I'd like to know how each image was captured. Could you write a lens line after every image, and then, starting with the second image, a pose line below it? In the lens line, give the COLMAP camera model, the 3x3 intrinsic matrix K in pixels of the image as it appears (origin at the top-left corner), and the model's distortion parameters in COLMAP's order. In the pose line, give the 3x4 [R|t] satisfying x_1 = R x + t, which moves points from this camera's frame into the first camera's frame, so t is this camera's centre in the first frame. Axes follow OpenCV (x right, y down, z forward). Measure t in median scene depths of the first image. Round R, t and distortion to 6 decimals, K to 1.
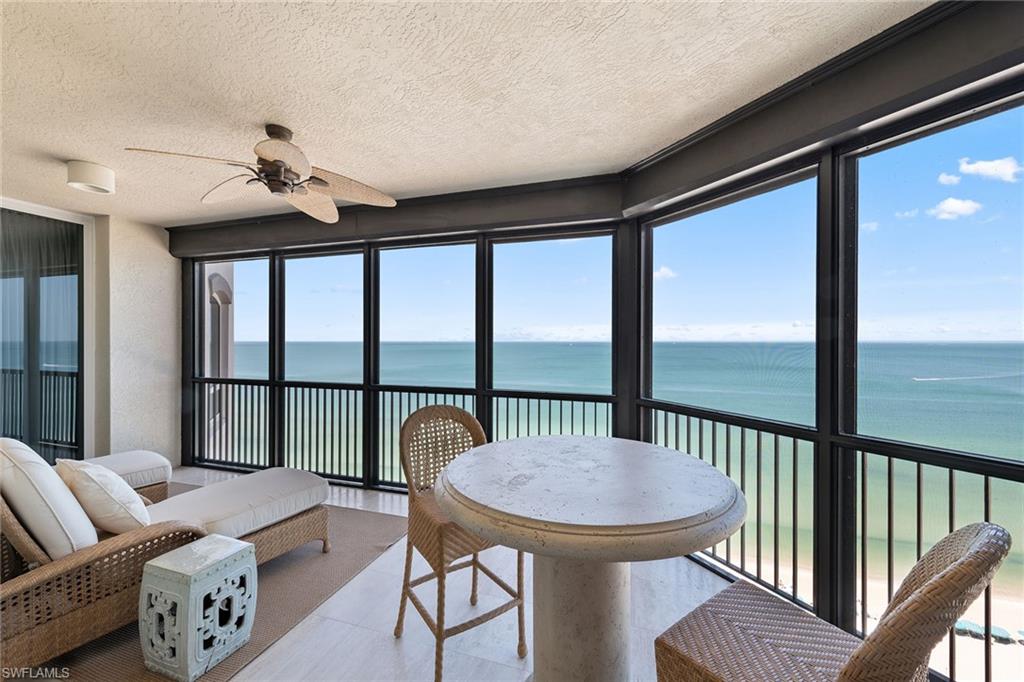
lens RADIAL K [[401.2, 0, 512.0], [0, 401.2, 345.1], [0, 0, 1]] dist [0.001366, -0.000186]
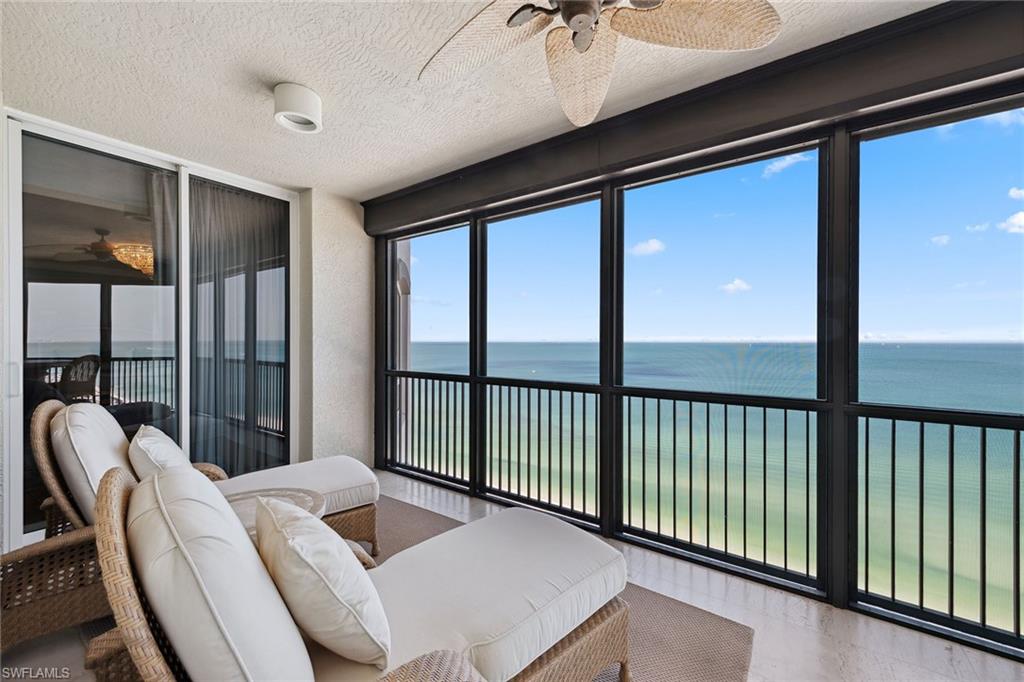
lens RADIAL K [[403.4, 0, 512.0], [0, 403.4, 341.0], [0, 0, 1]] dist [0.001384, 0.000009]
pose [[0.951978, -0.001464, -0.306162, -0.266583], [0.001173, 0.999999, -0.001135, 0.018399], [0.306163, 0.000721, 0.951979, 0.246851]]
